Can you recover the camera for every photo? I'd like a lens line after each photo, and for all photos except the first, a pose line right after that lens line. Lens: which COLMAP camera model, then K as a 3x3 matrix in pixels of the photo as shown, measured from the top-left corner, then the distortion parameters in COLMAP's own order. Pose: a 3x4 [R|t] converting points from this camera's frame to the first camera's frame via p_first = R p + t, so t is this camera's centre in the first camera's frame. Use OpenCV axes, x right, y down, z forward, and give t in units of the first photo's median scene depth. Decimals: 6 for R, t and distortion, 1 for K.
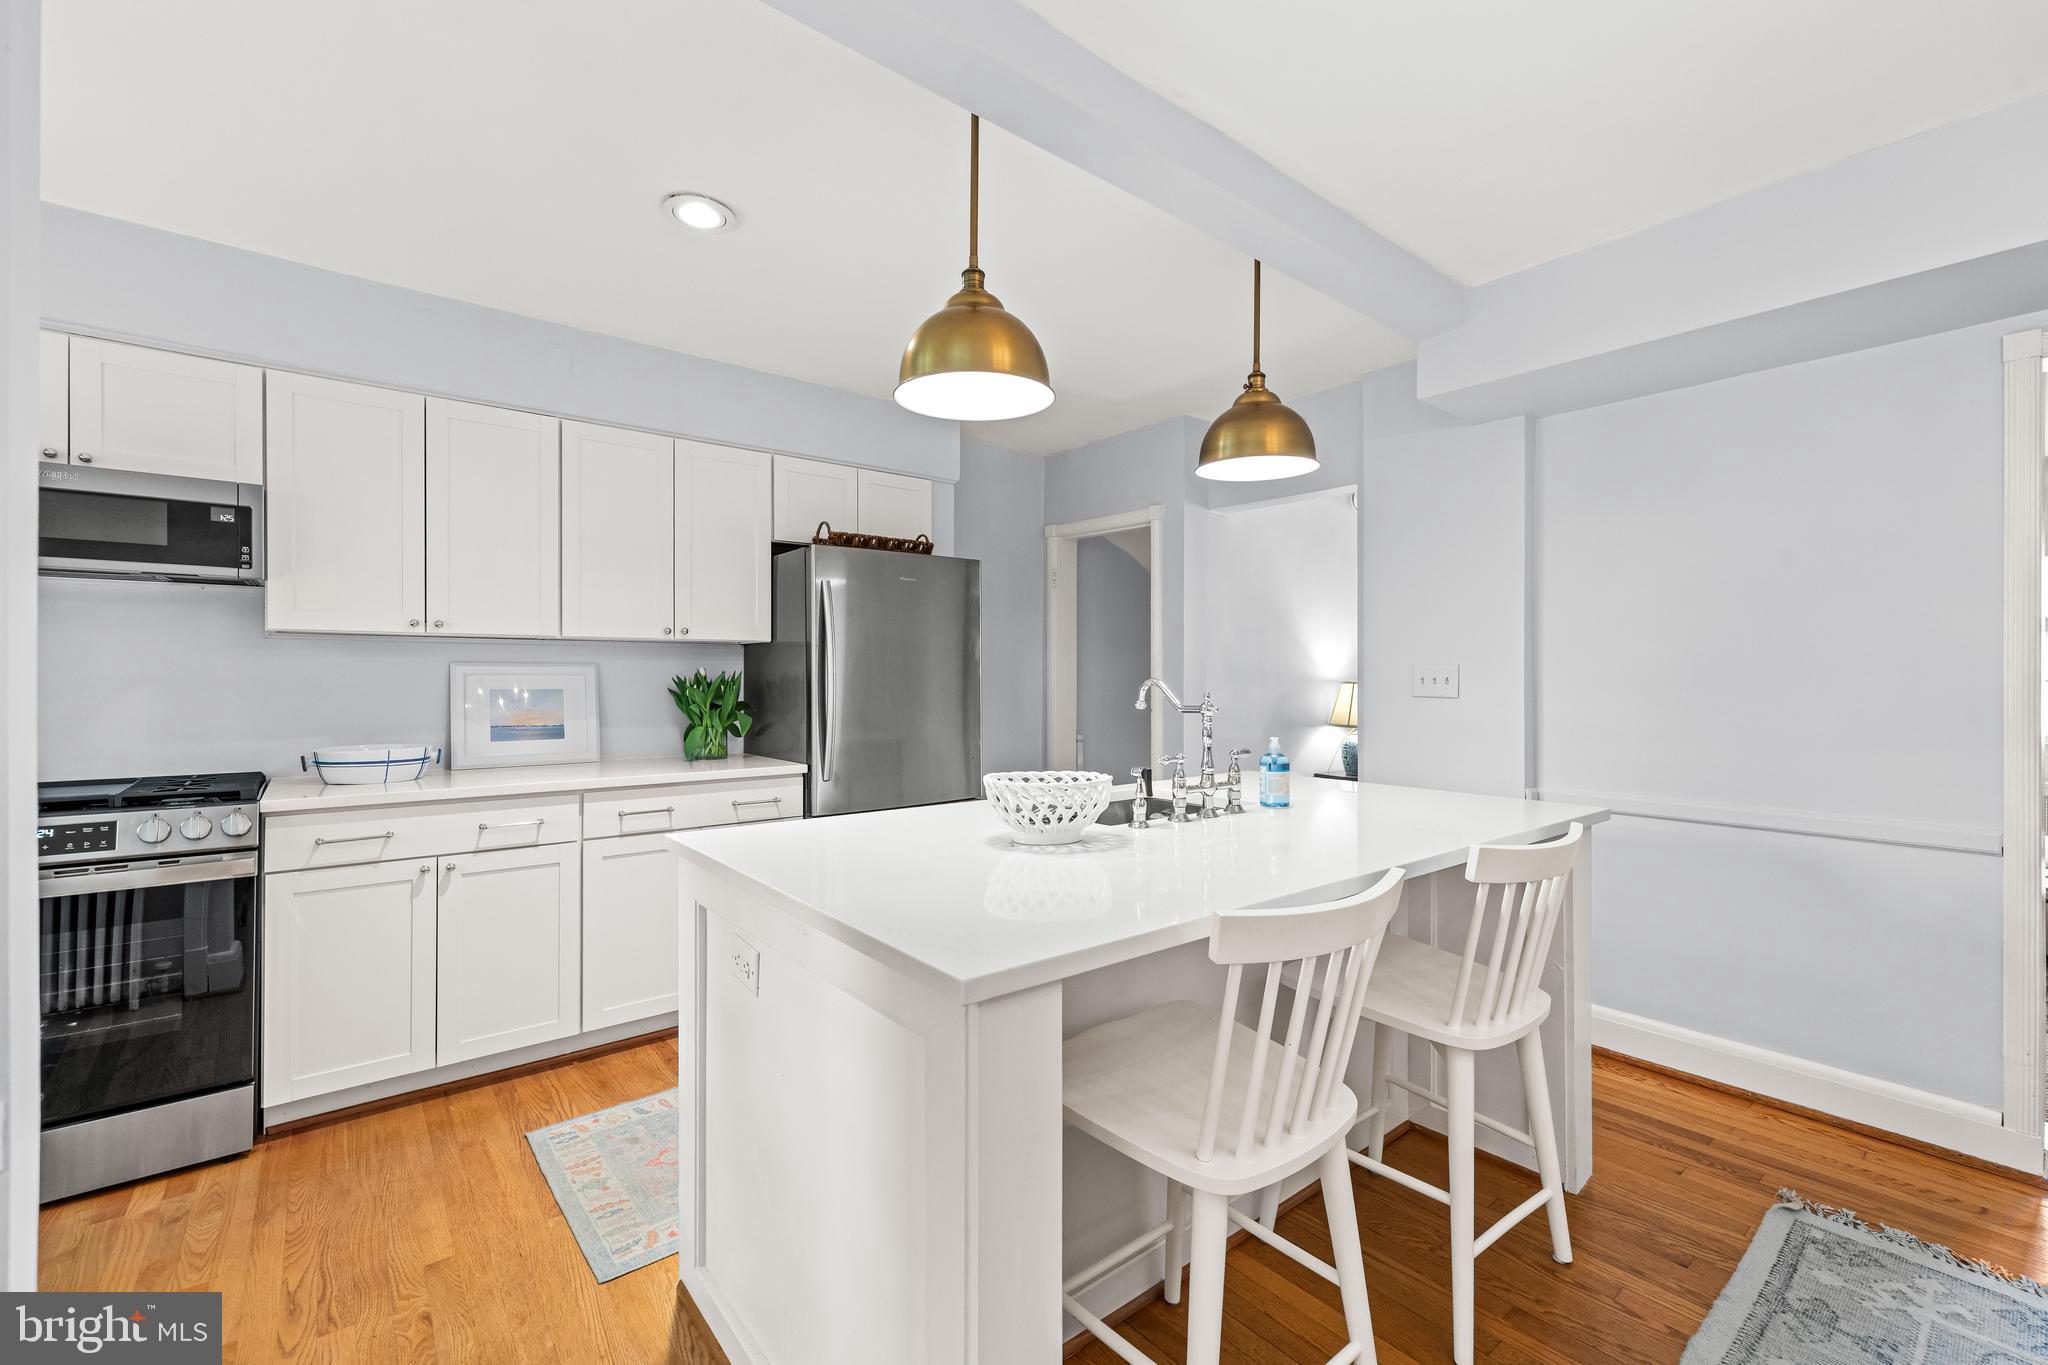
lens RADIAL K [[864.4, 0, 1031.4], [0, 864.4, 676.9], [0, 0, 1]] dist [0.007319, -0.000462]
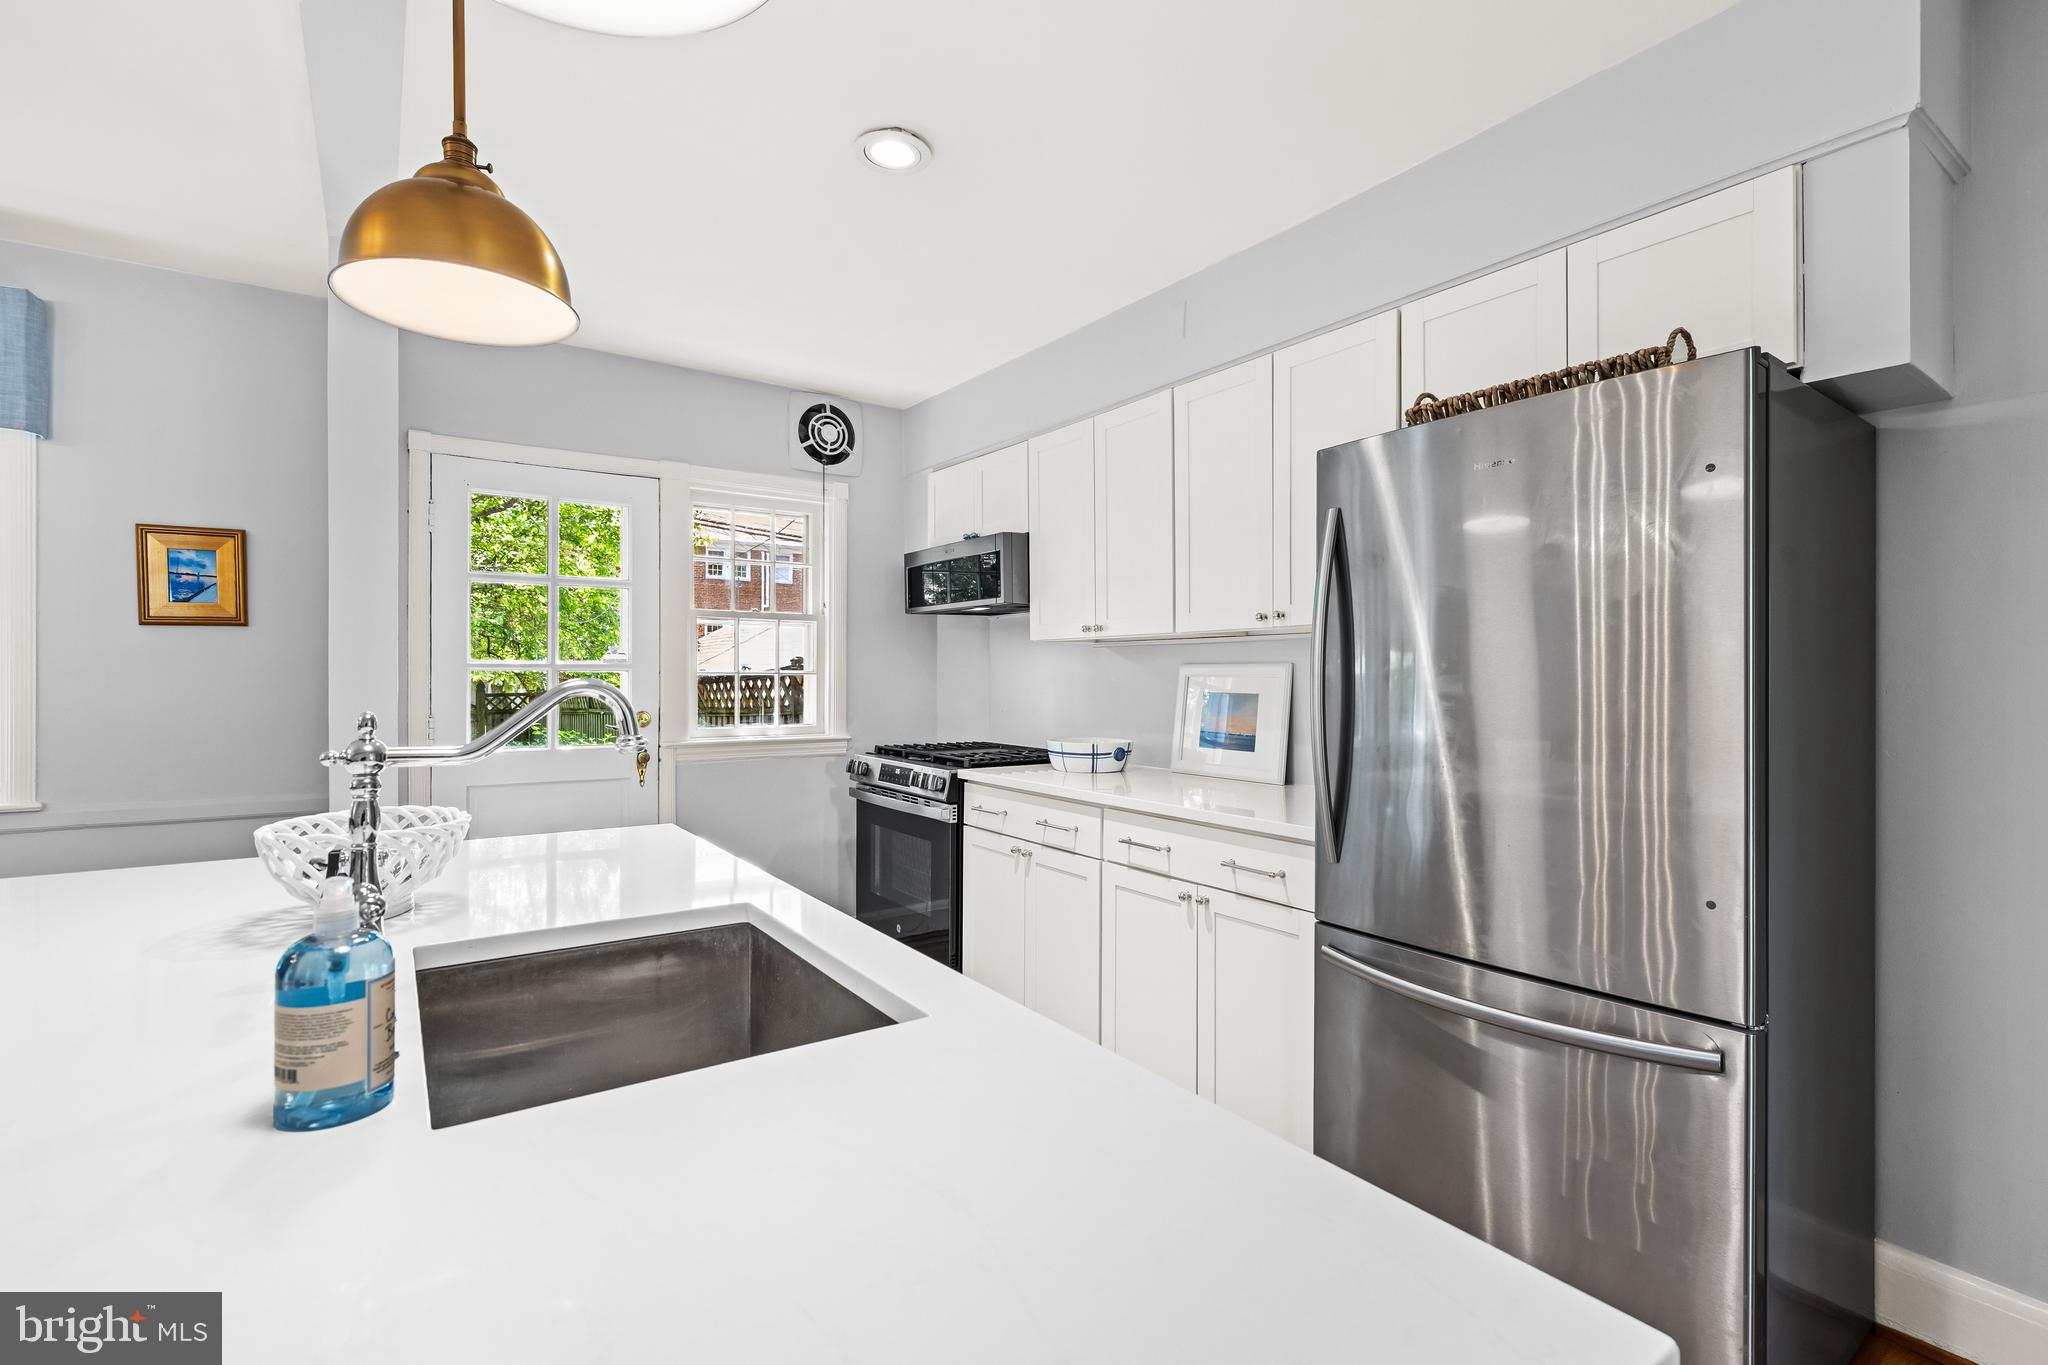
lens RADIAL K [[924.1, 0, 1023.2], [0, 924.1, 680.2], [0, 0, 1]] dist [-0.001899, 0.000197]
pose [[-0.067842, 0.002385, -0.997693, 0.404809], [-0.003757, 0.999989, 0.002646, -0.000411], [0.997689, 0.003928, -0.067833, 0.894585]]
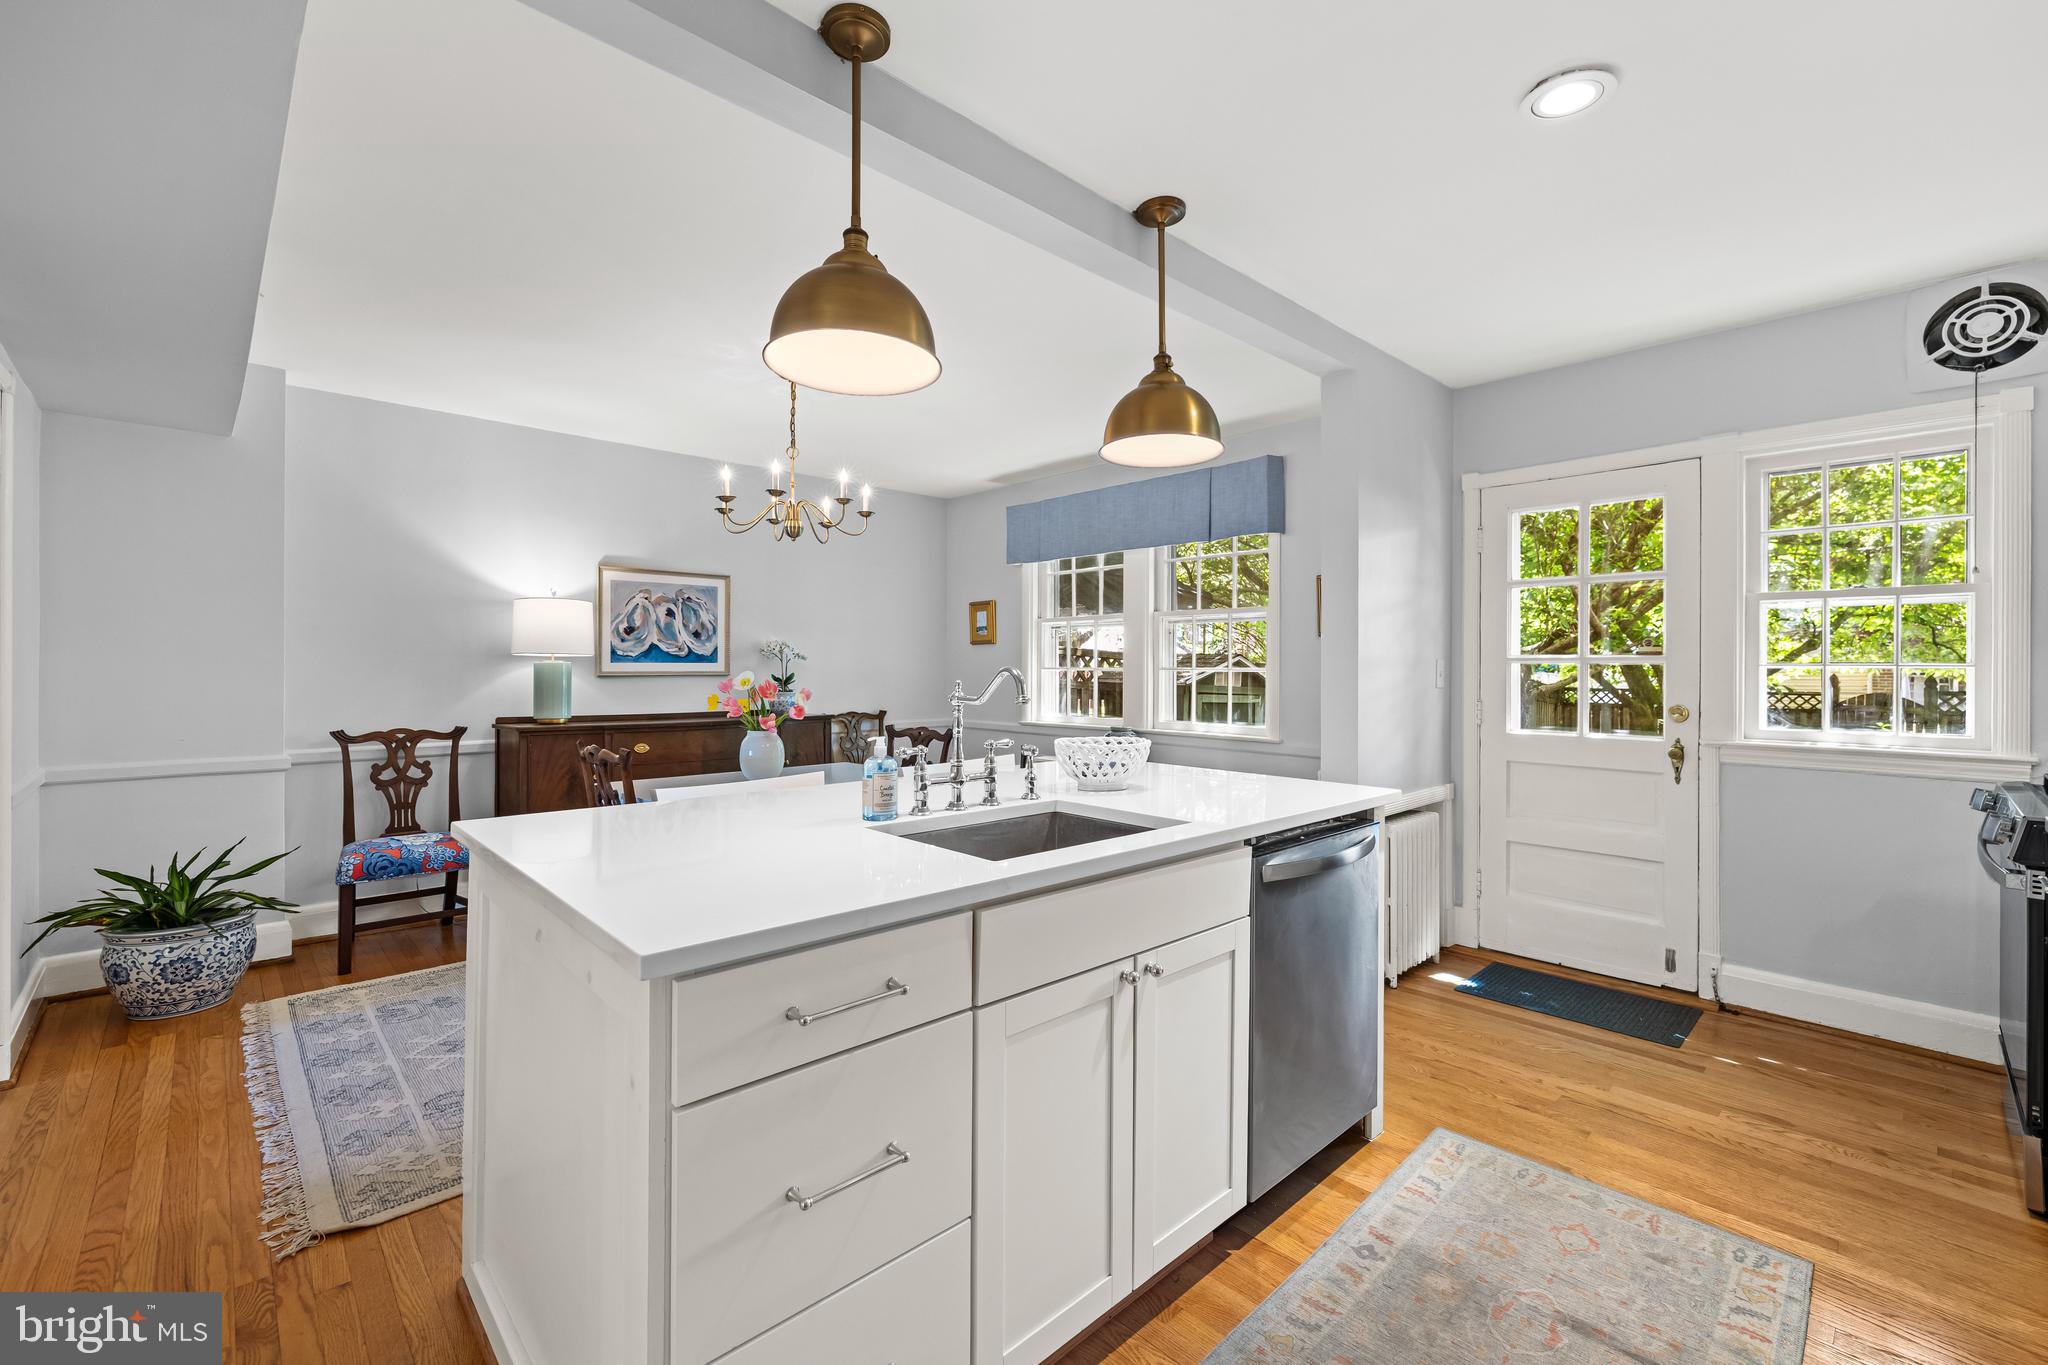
lens RADIAL K [[864.4, 0, 1032.7], [0, 864.4, 666.0], [0, 0, 1]] dist [0.007319, -0.000462]
pose [[-0.996347, -0.005358, -0.085226, 0.134859], [-0.005431, 0.999985, 0.000624, -0.000287], [0.085222, 0.001084, -0.996361, 1.323160]]
